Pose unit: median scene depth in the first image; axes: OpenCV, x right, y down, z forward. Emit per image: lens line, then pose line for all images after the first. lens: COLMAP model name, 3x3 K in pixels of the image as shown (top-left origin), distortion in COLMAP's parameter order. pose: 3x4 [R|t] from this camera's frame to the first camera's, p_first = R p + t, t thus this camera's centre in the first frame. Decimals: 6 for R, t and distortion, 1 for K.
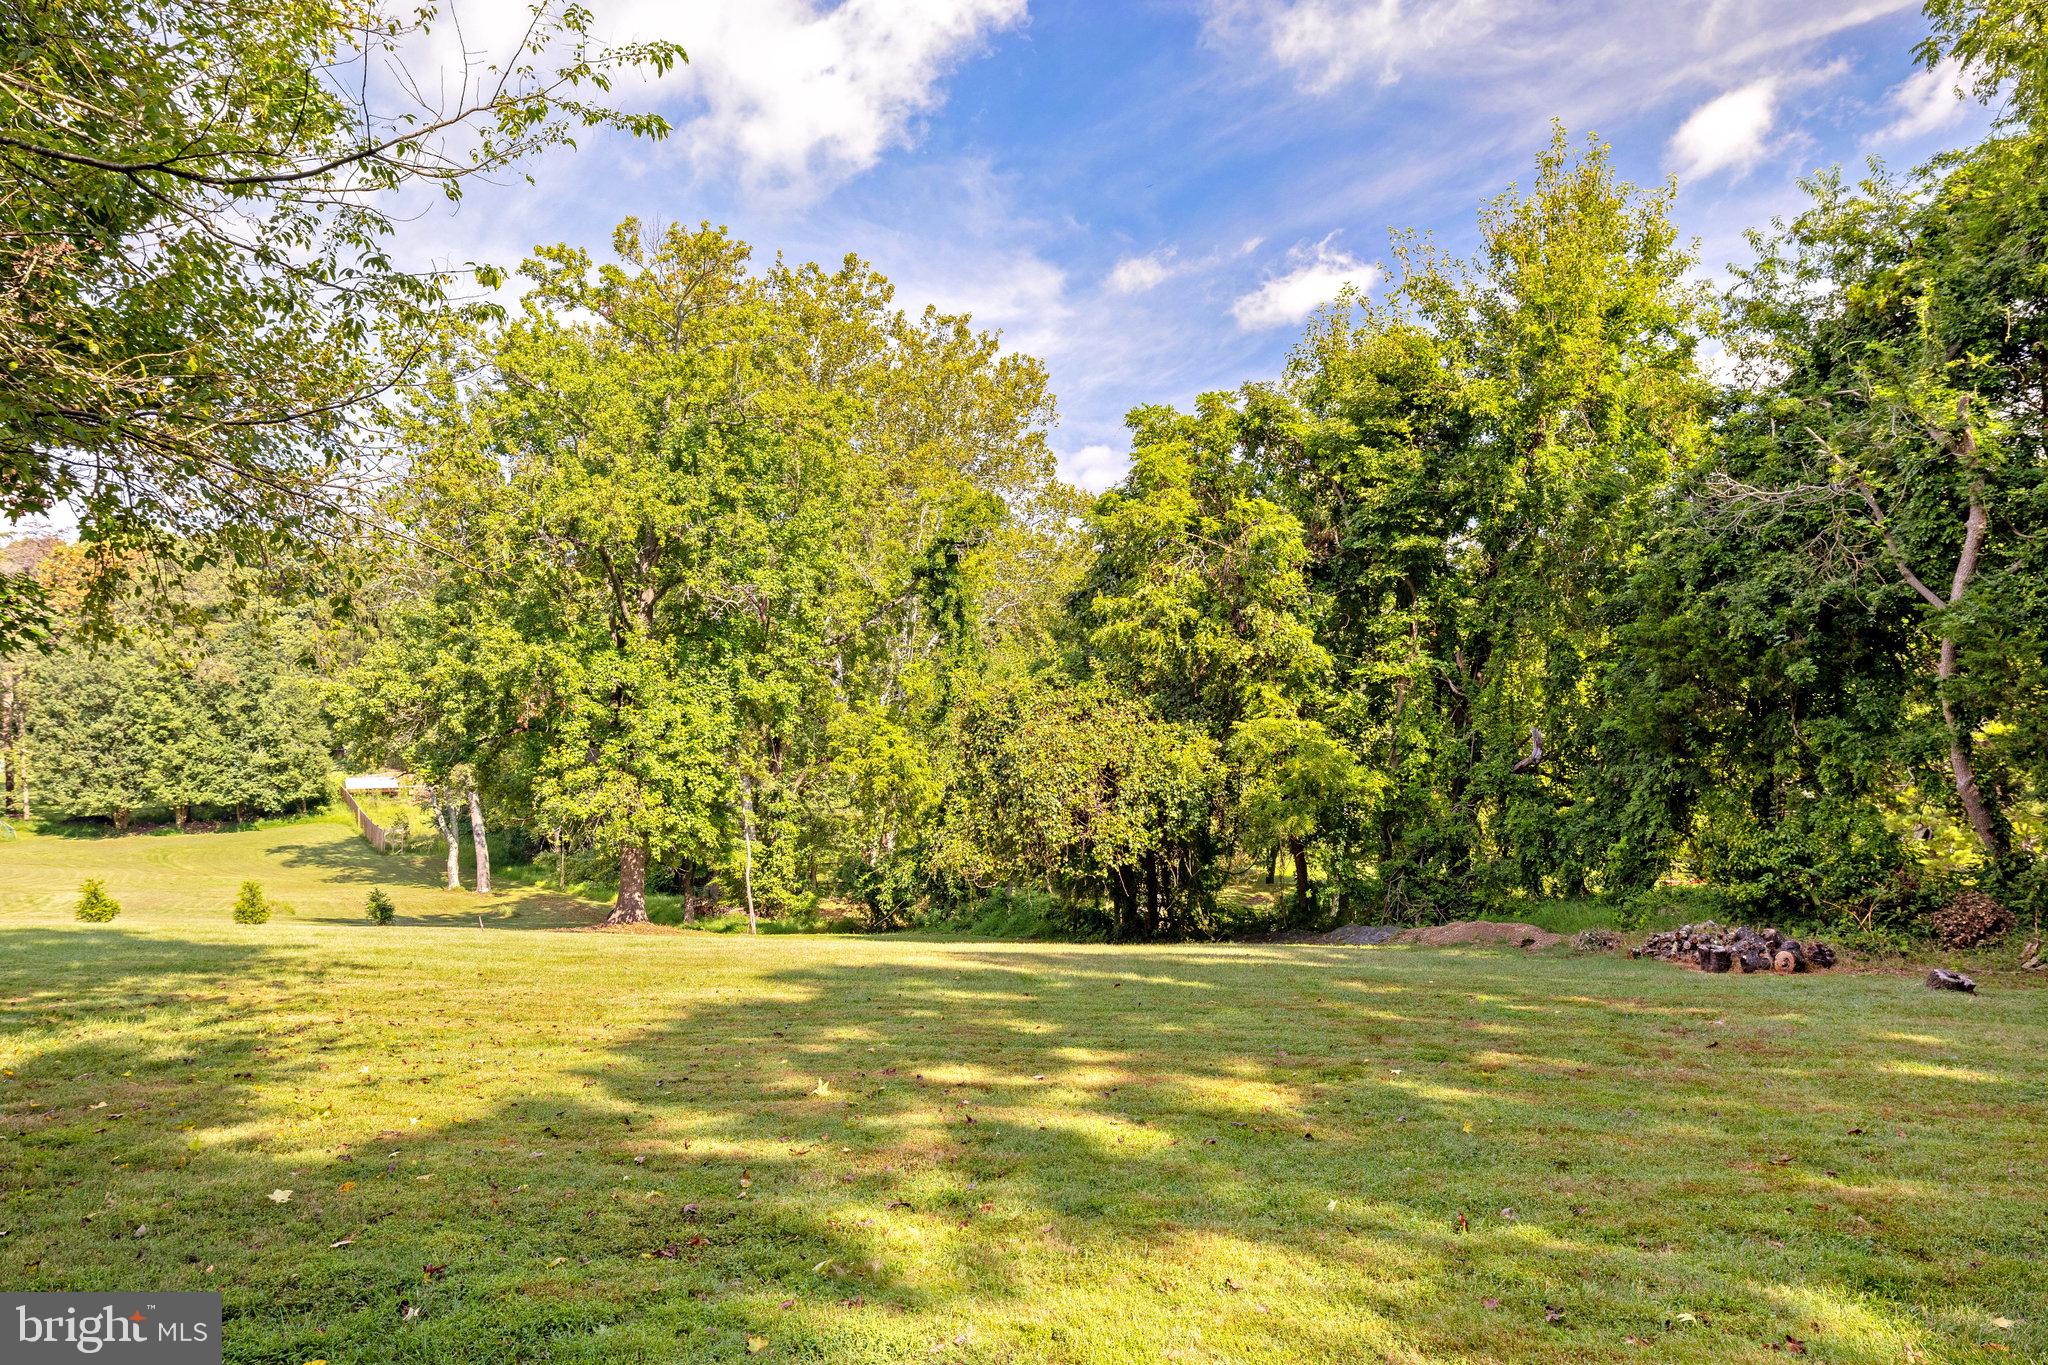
lens RADIAL K [[1281.6, 0, 1064.3], [0, 1281.6, 663.3], [0, 0, 1]] dist [-0.005595, -0.002851]
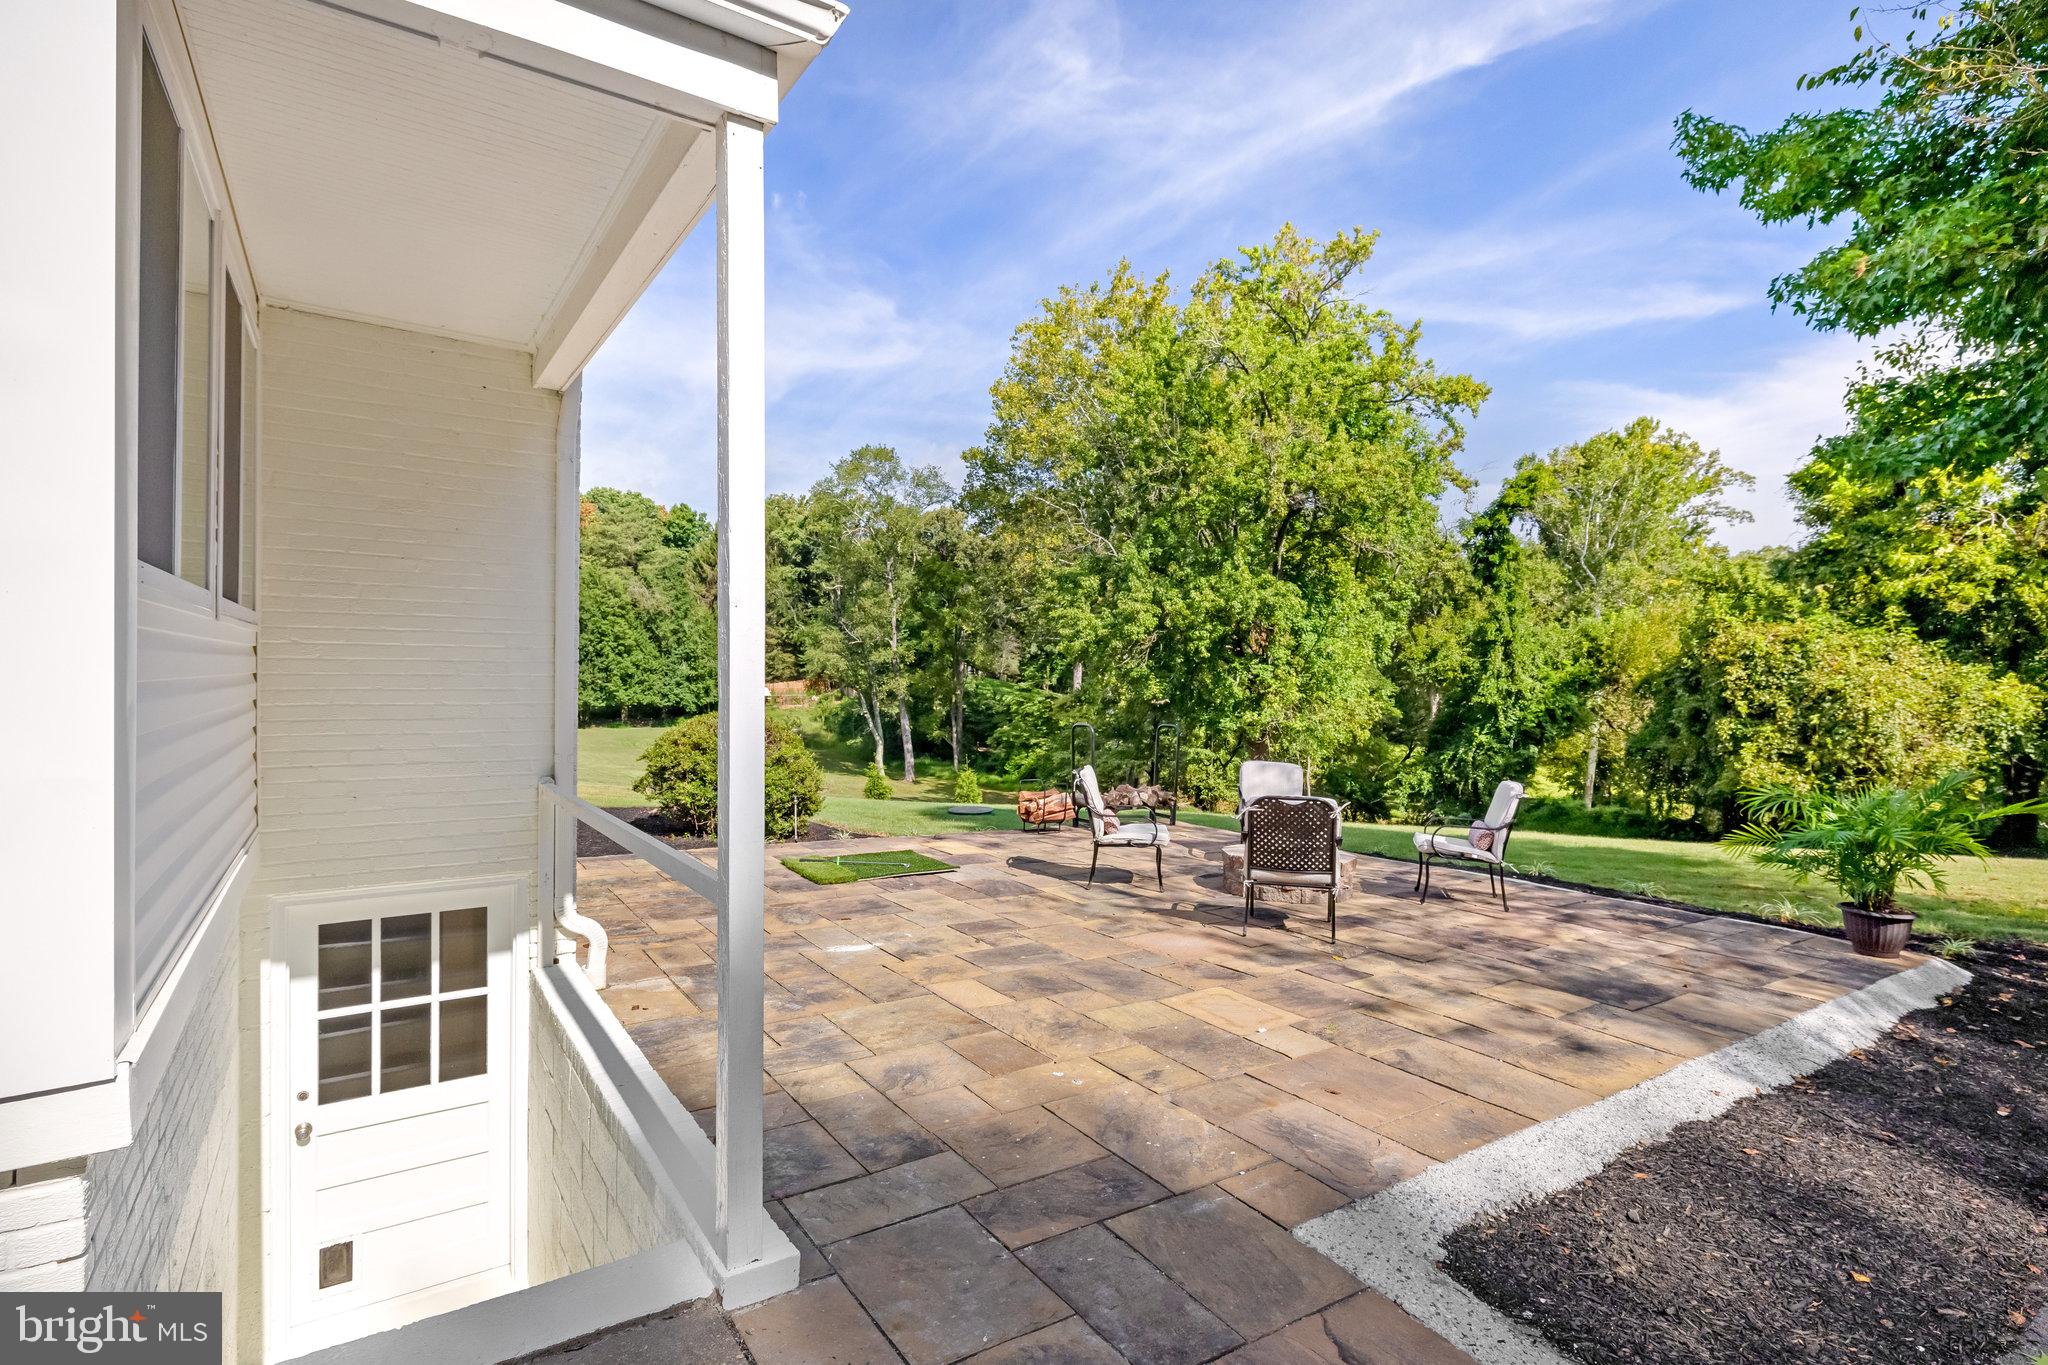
lens RADIAL K [[1023.1, 0, 969.1], [0, 1023.1, 680.2], [0, 0, 1]] dist [-0.003145, 0.000698]
pose [[0.995365, 0.029768, -0.091441, -0.523688], [-0.023422, 0.997292, 0.069707, 0.012324], [0.093268, -0.067242, 0.993368, 0.010243]]
